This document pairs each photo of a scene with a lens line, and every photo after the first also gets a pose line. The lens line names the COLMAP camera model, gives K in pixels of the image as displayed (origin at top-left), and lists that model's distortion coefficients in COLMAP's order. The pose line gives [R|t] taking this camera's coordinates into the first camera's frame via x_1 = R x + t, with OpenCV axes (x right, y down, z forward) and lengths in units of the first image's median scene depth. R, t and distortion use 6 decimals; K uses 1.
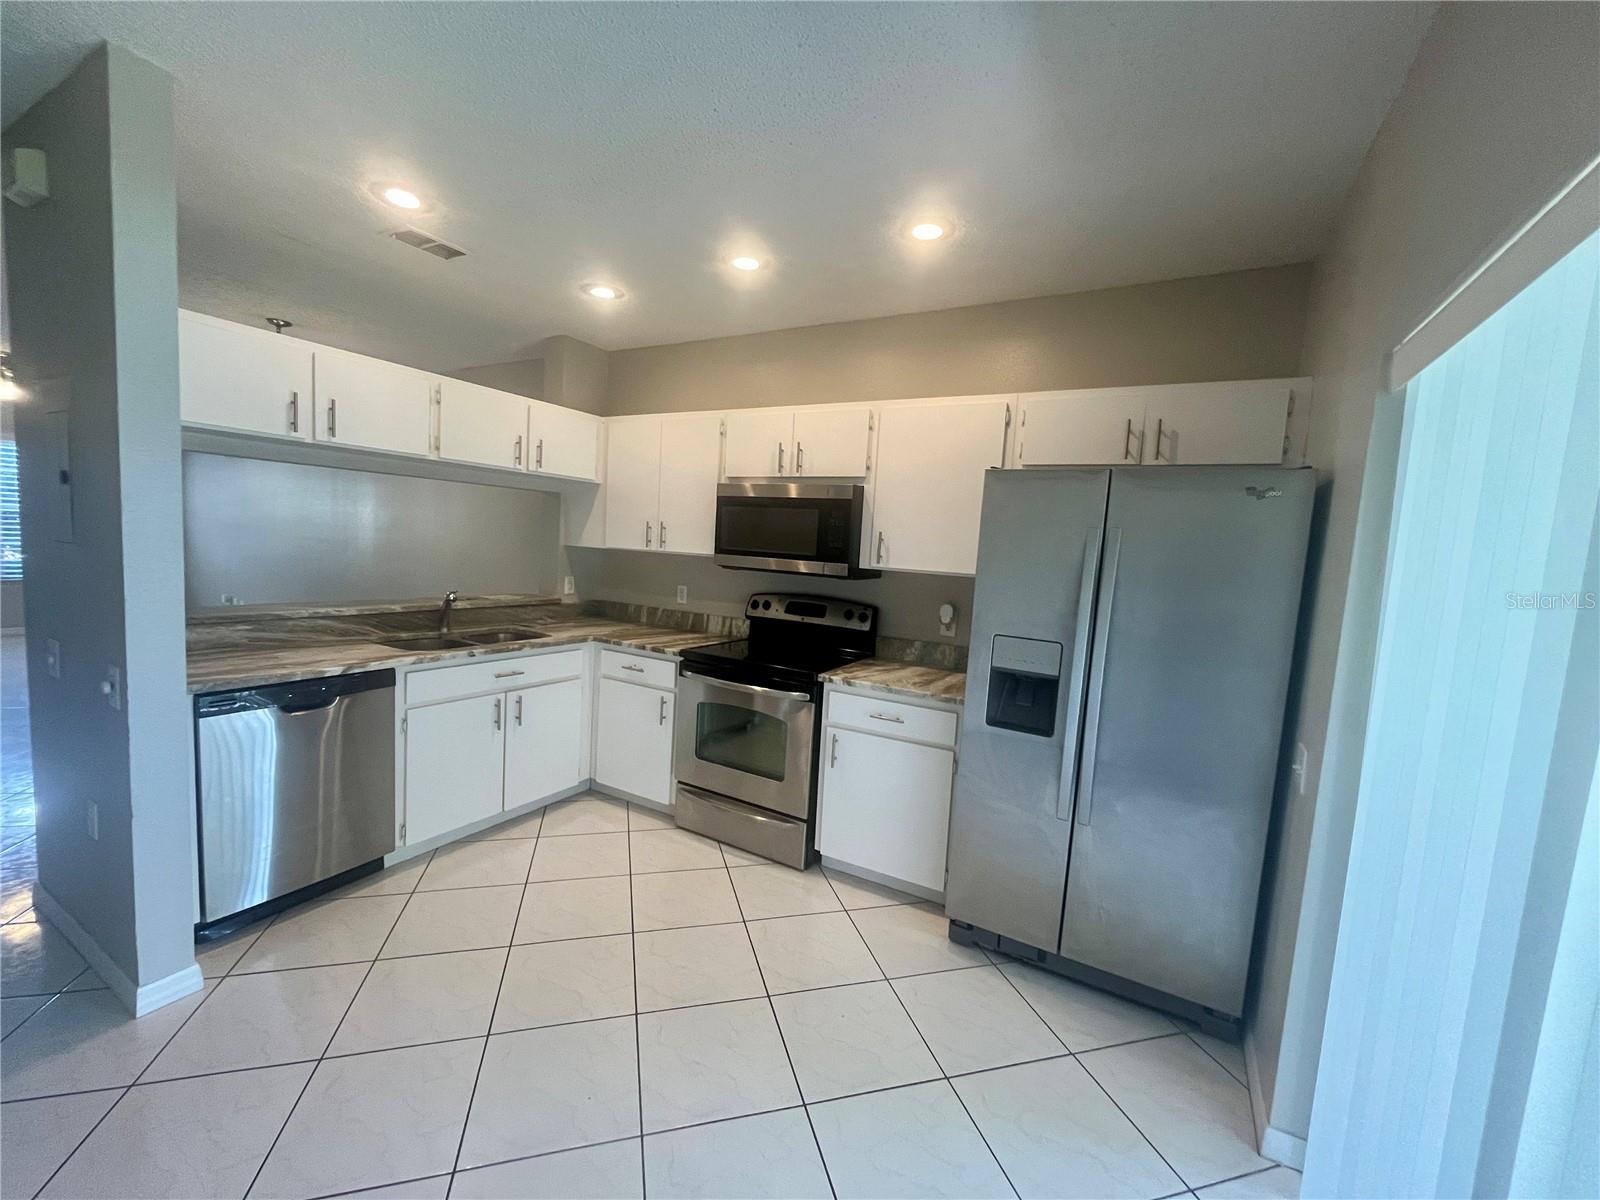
lens RADIAL K [[652.5, 0, 804.0], [0, 652.5, 602.3], [0, 0, 1]] dist [-0.002929, -0.000214]
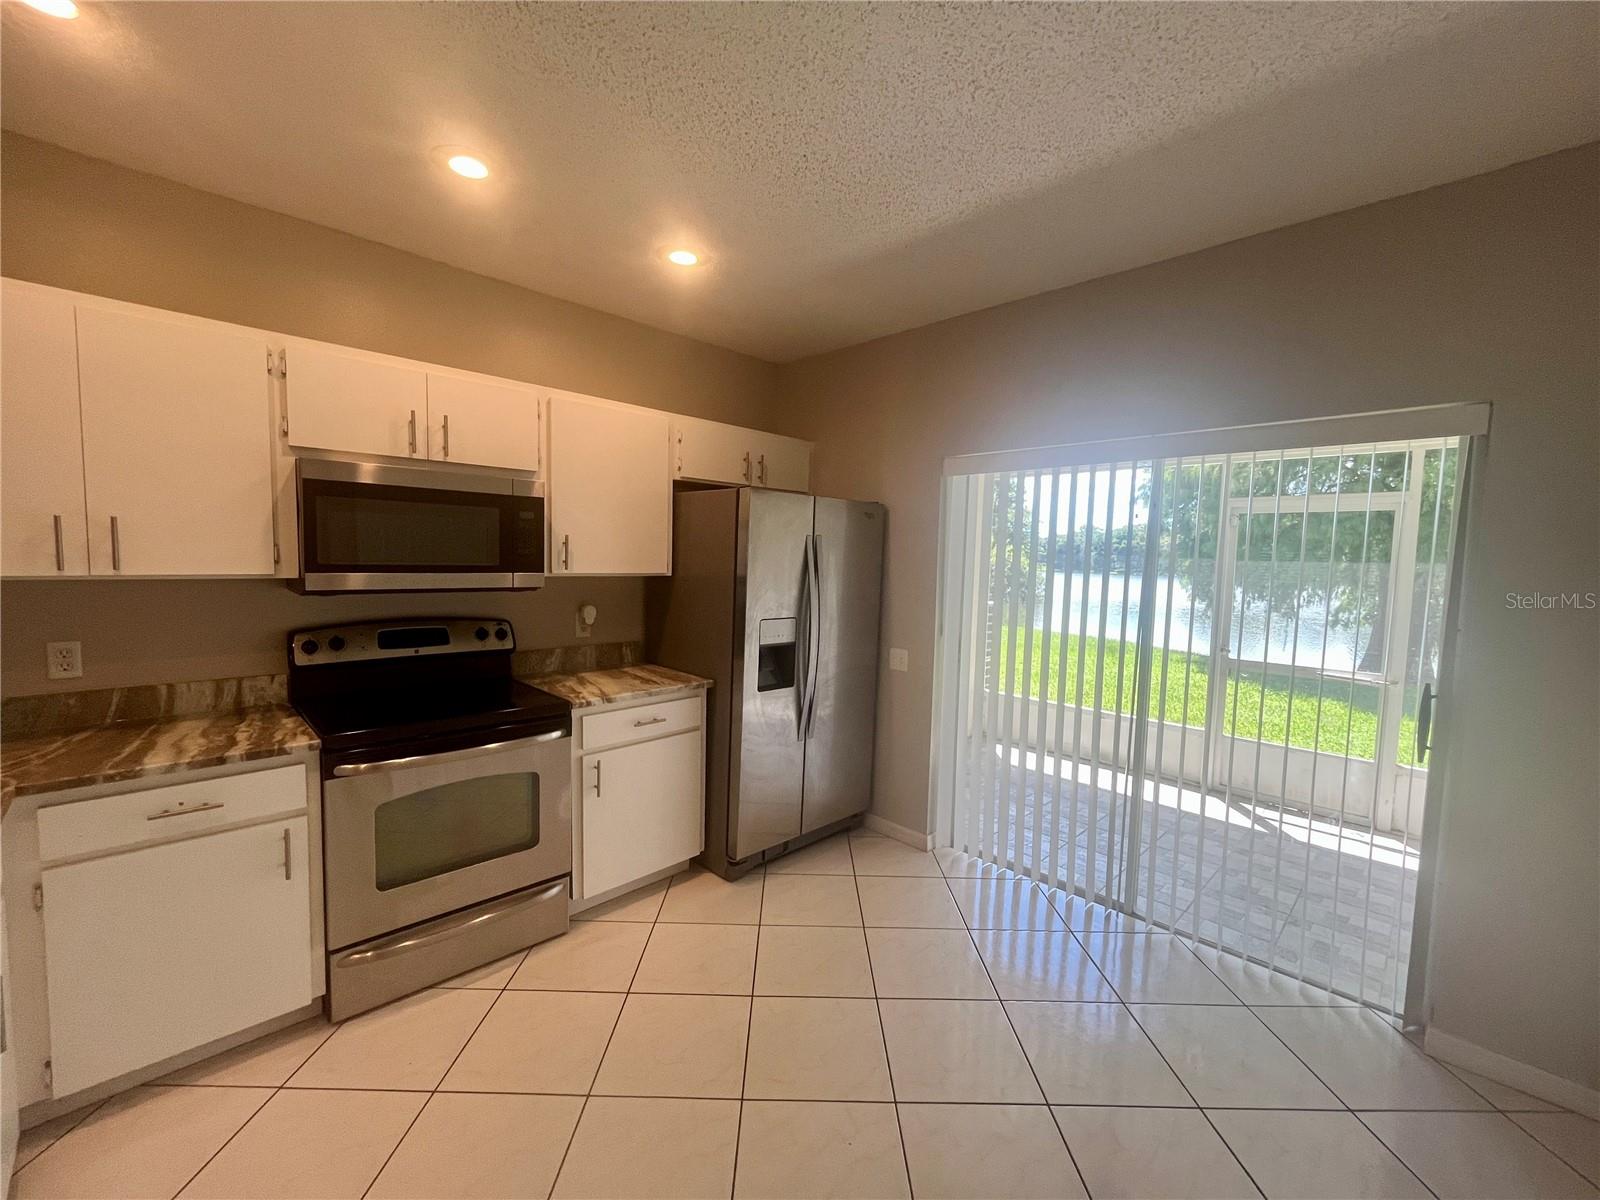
lens RADIAL K [[652.5, 0, 805.4], [0, 652.5, 602.1], [0, 0, 1]] dist [-0.002929, -0.000214]
pose [[0.259676, -0.121894, 0.957972, -0.620079], [0.078369, 0.991390, 0.104903, -0.076993], [-0.962511, 0.047835, 0.266993, 0.399468]]
